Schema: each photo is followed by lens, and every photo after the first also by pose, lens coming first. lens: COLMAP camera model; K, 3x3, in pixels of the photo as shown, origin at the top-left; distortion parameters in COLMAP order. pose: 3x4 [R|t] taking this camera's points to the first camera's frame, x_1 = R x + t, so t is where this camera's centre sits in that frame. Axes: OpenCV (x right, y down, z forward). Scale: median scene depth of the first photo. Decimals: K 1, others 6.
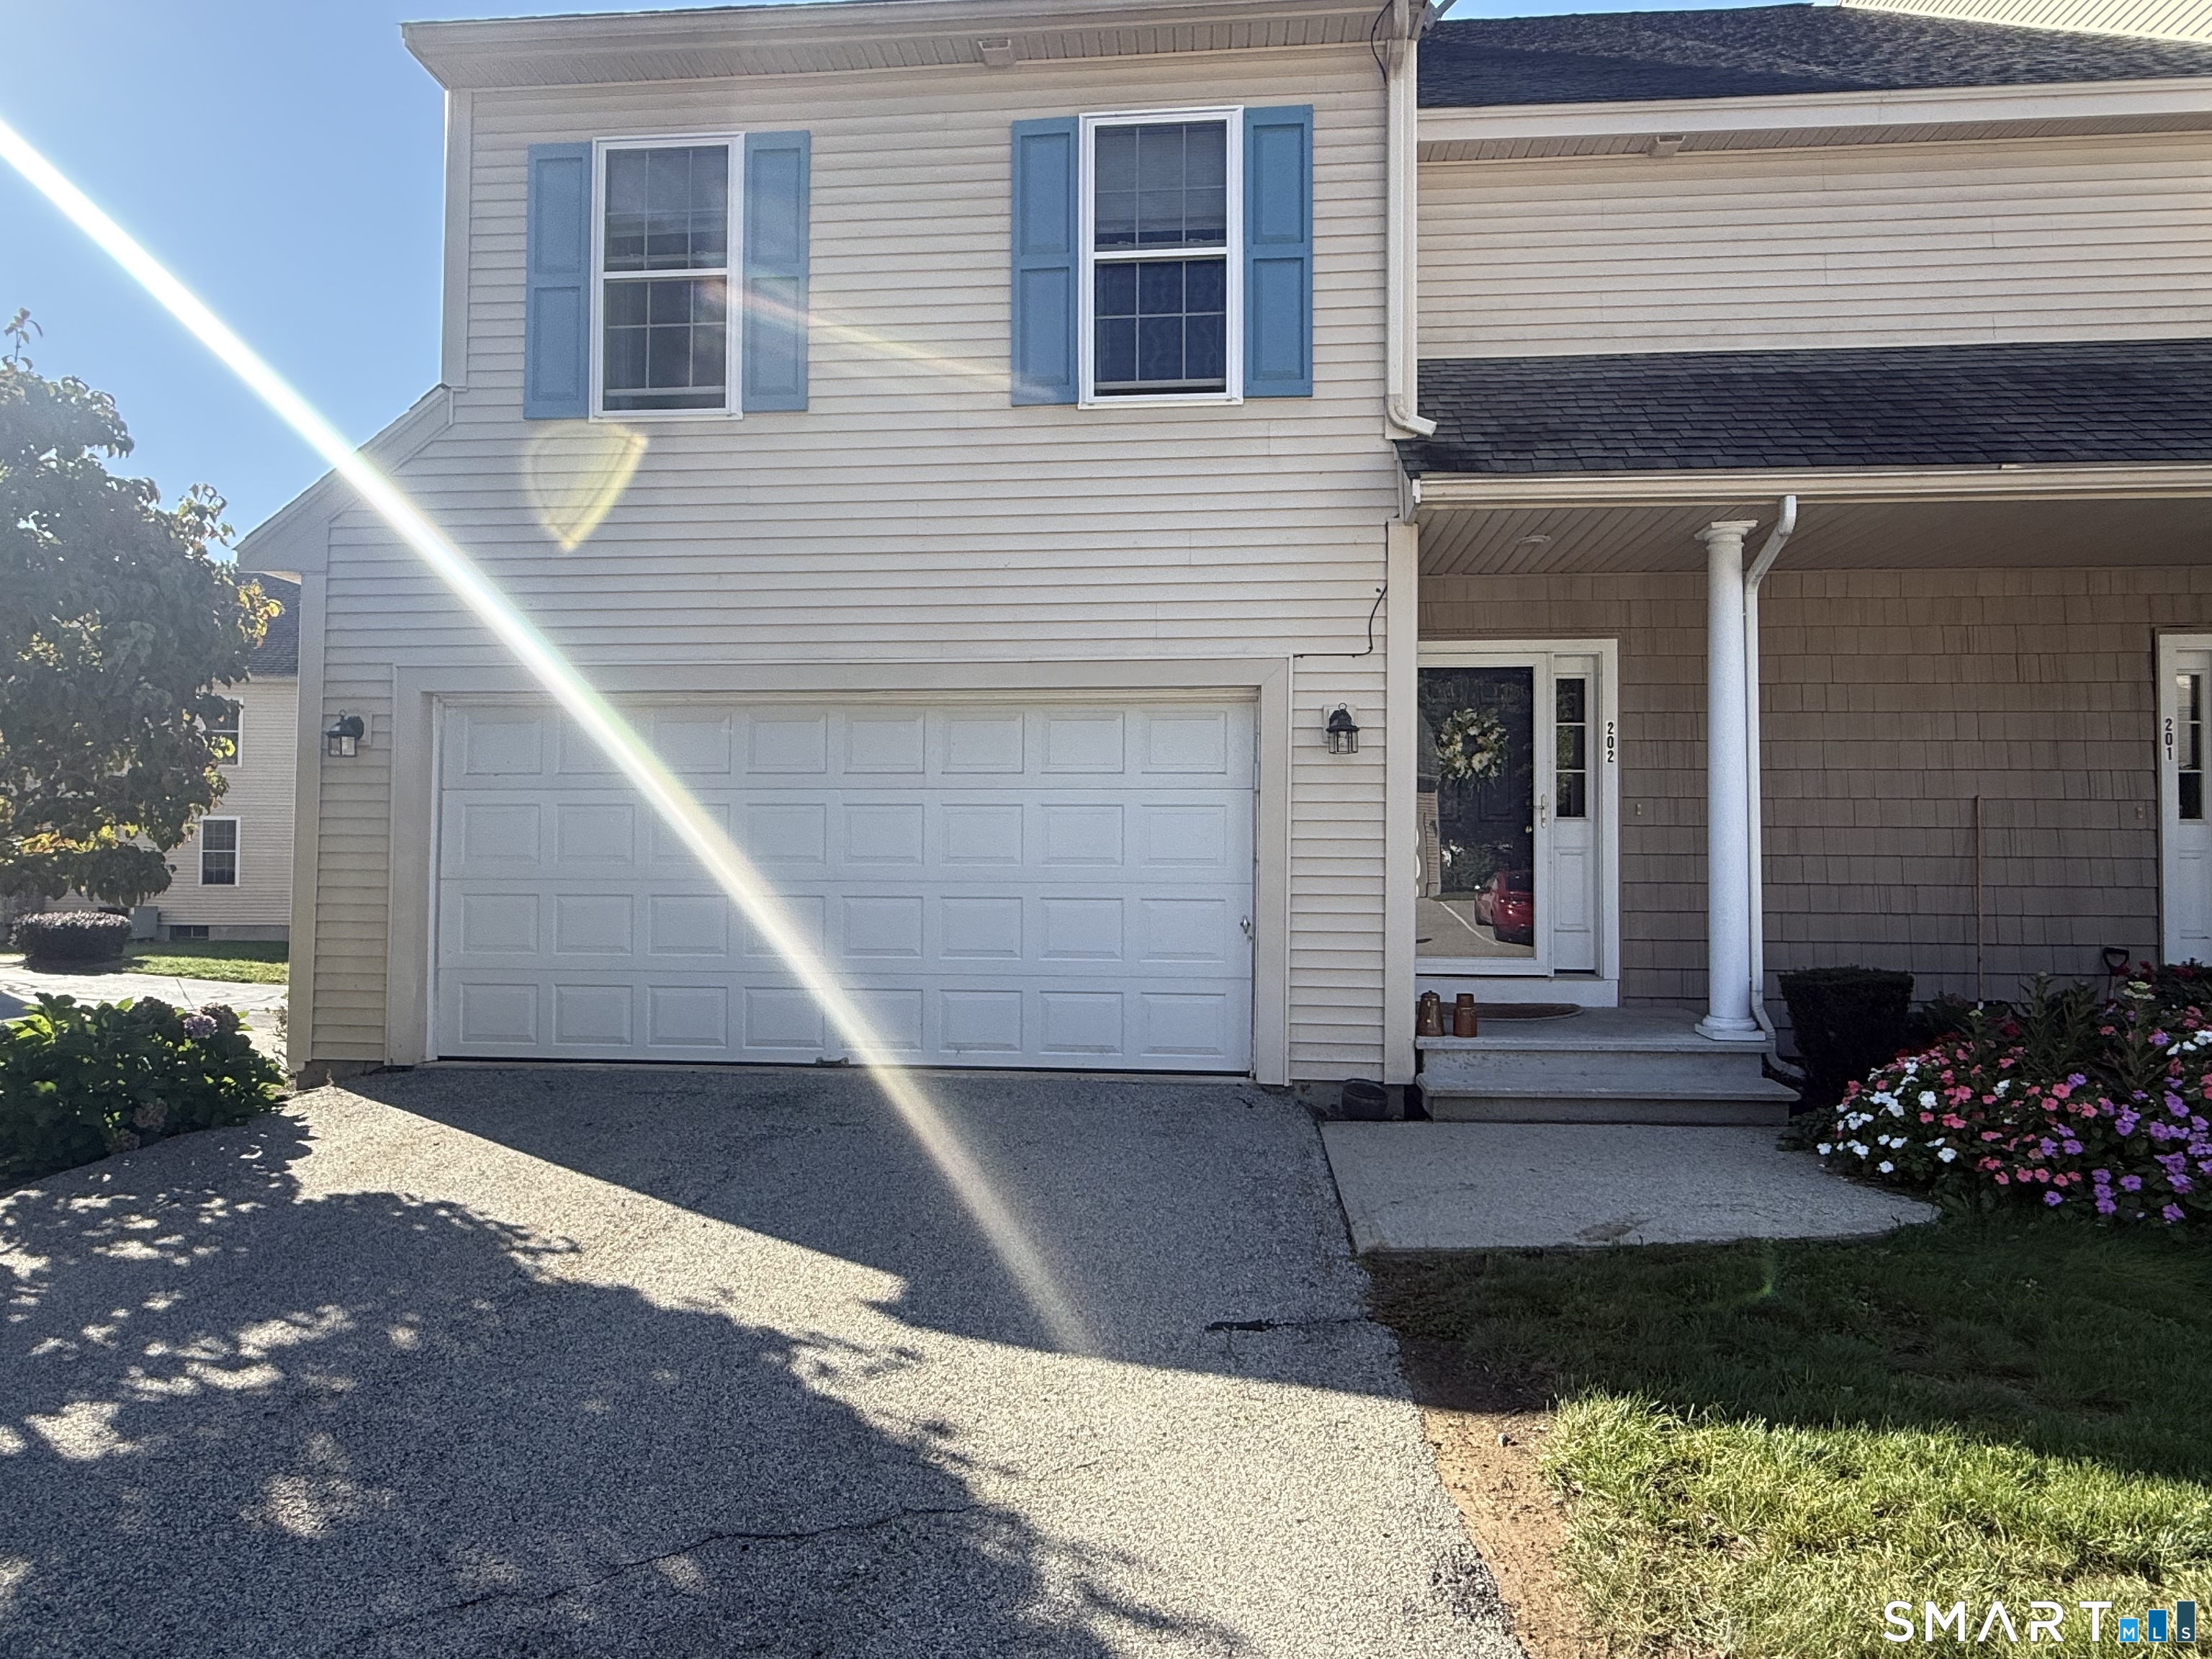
lens RADIAL K [[1249.2, 0, 1106.0], [0, 1249.2, 829.5], [0, 0, 1]] dist [-0.006657, 0.000877]
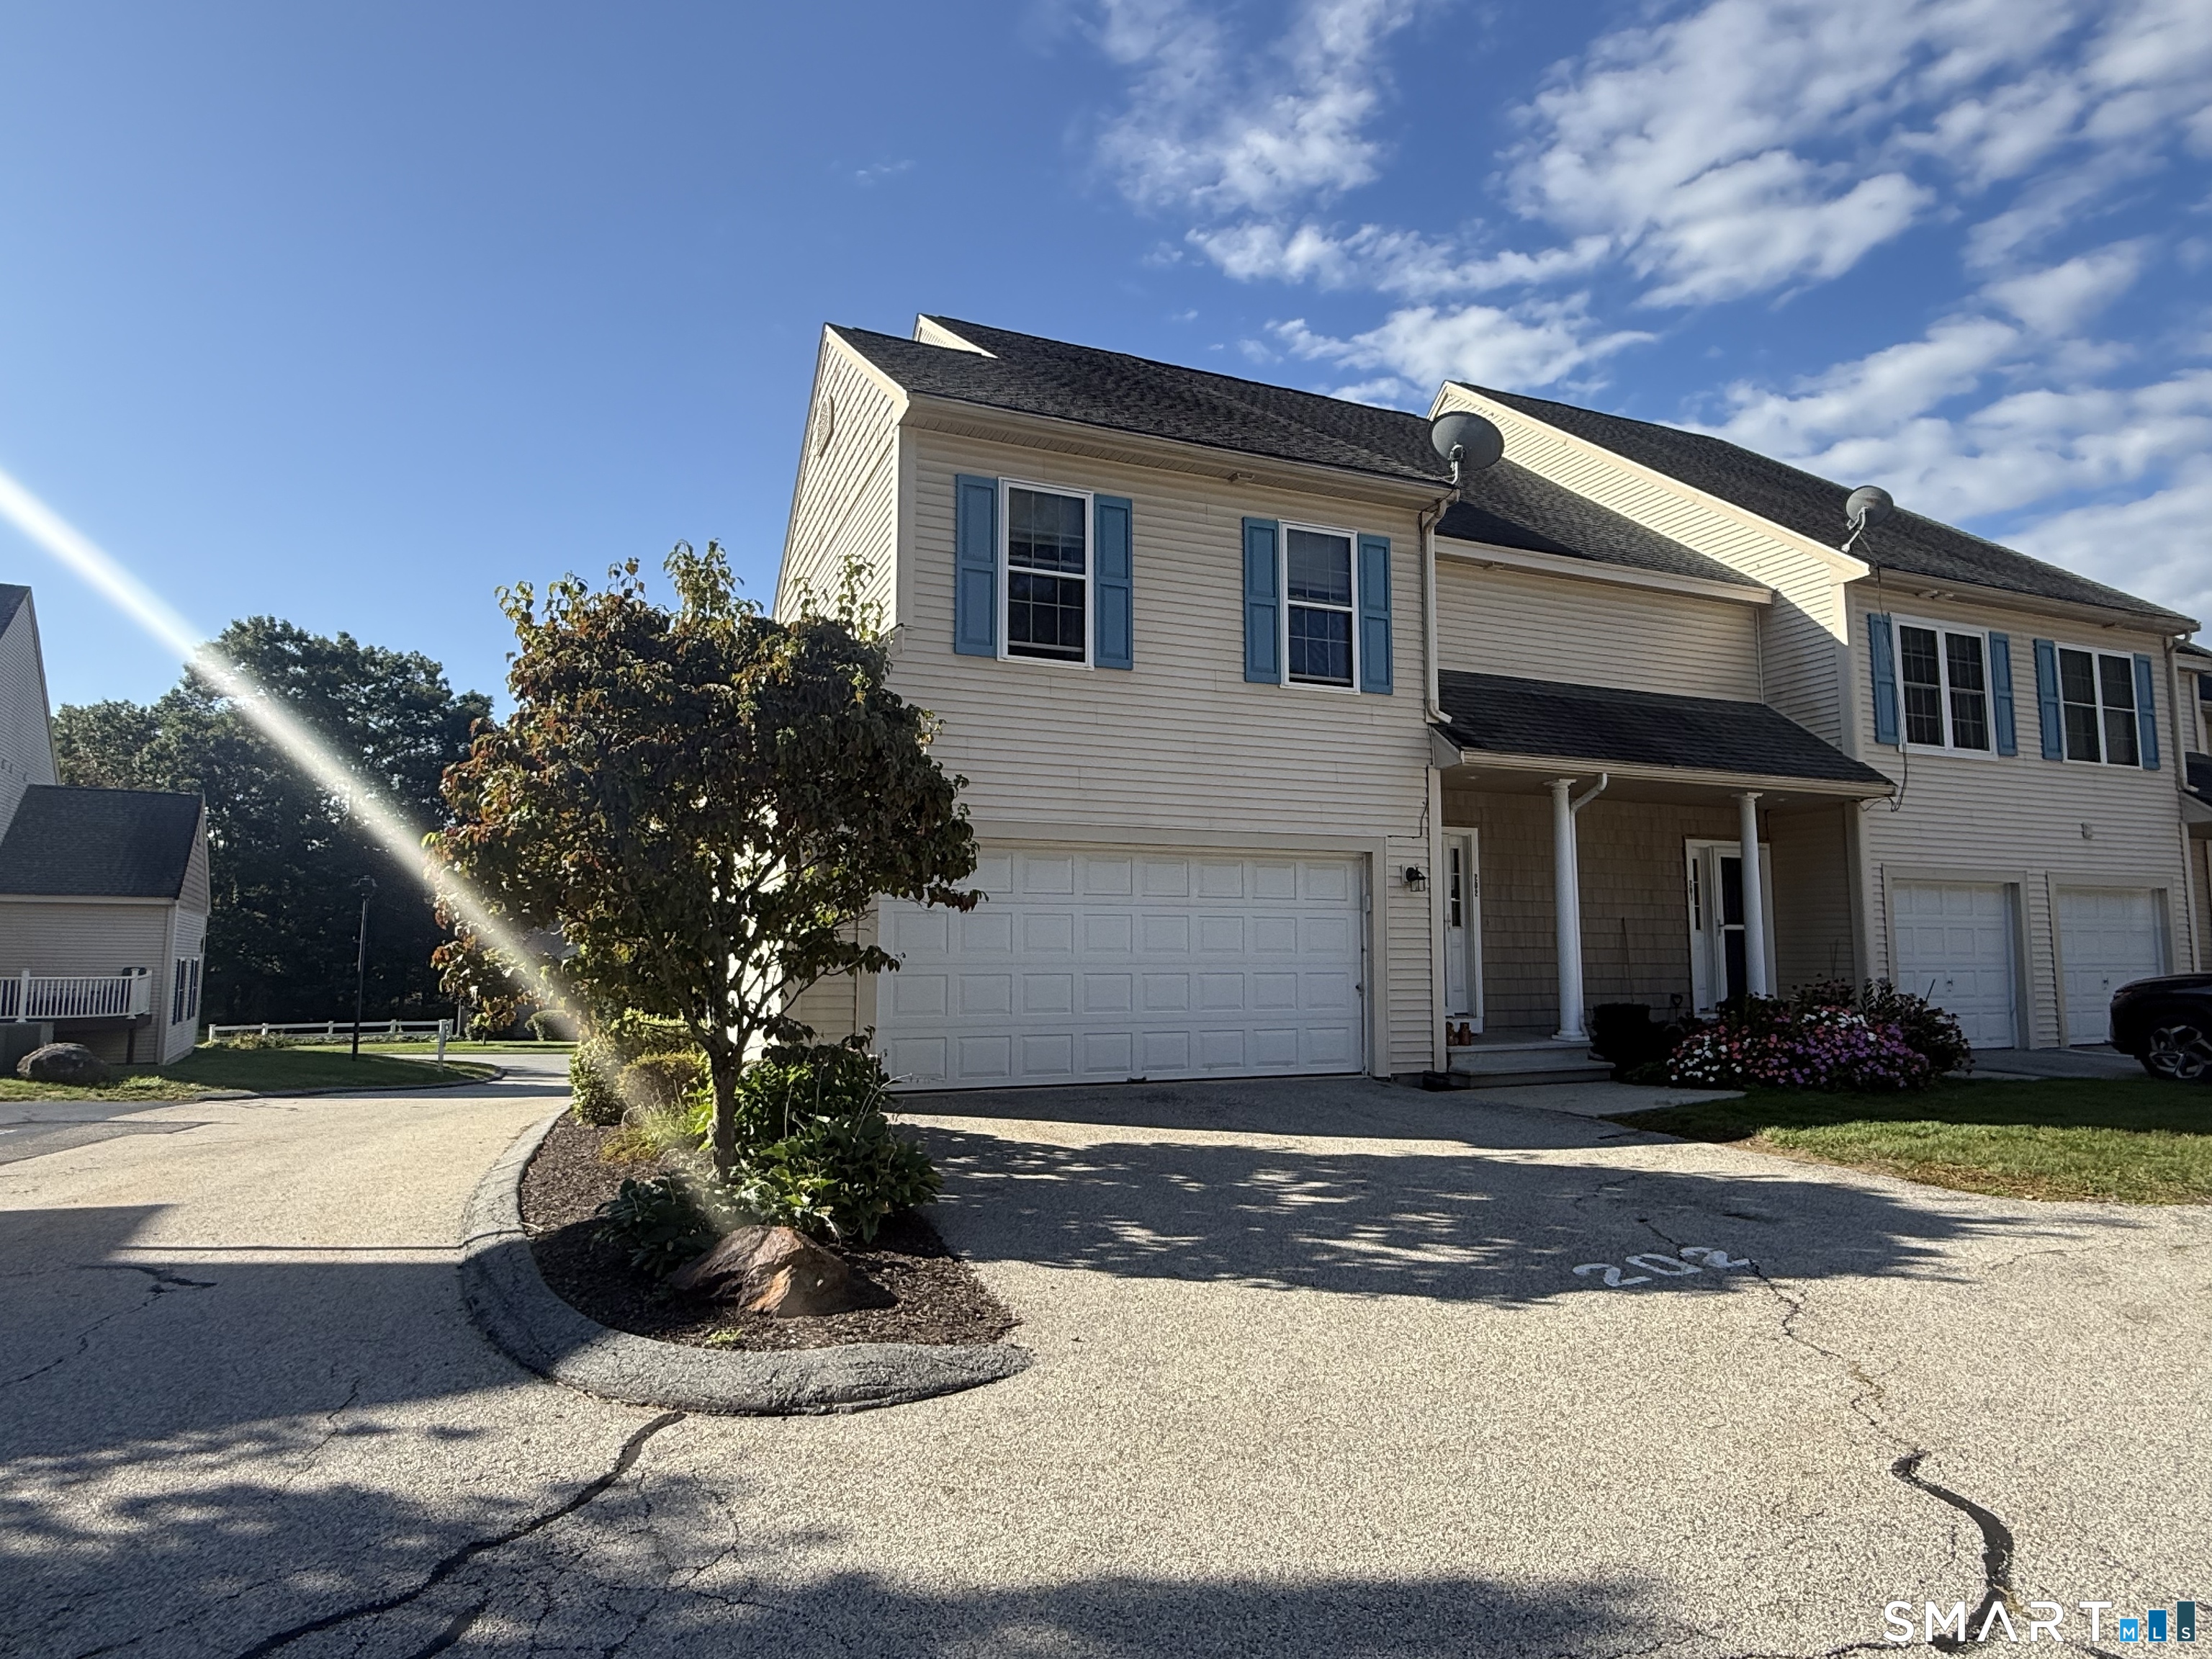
lens RADIAL K [[1249.2, 0, 1106.0], [0, 1249.2, 829.5], [0, 0, 1]] dist [-0.006657, 0.000877]
pose [[0.885937, 0.043264, 0.461783, -1.036910], [-0.007591, 0.996859, -0.078831, -0.003467], [-0.463743, 0.066334, 0.883483, -0.405372]]
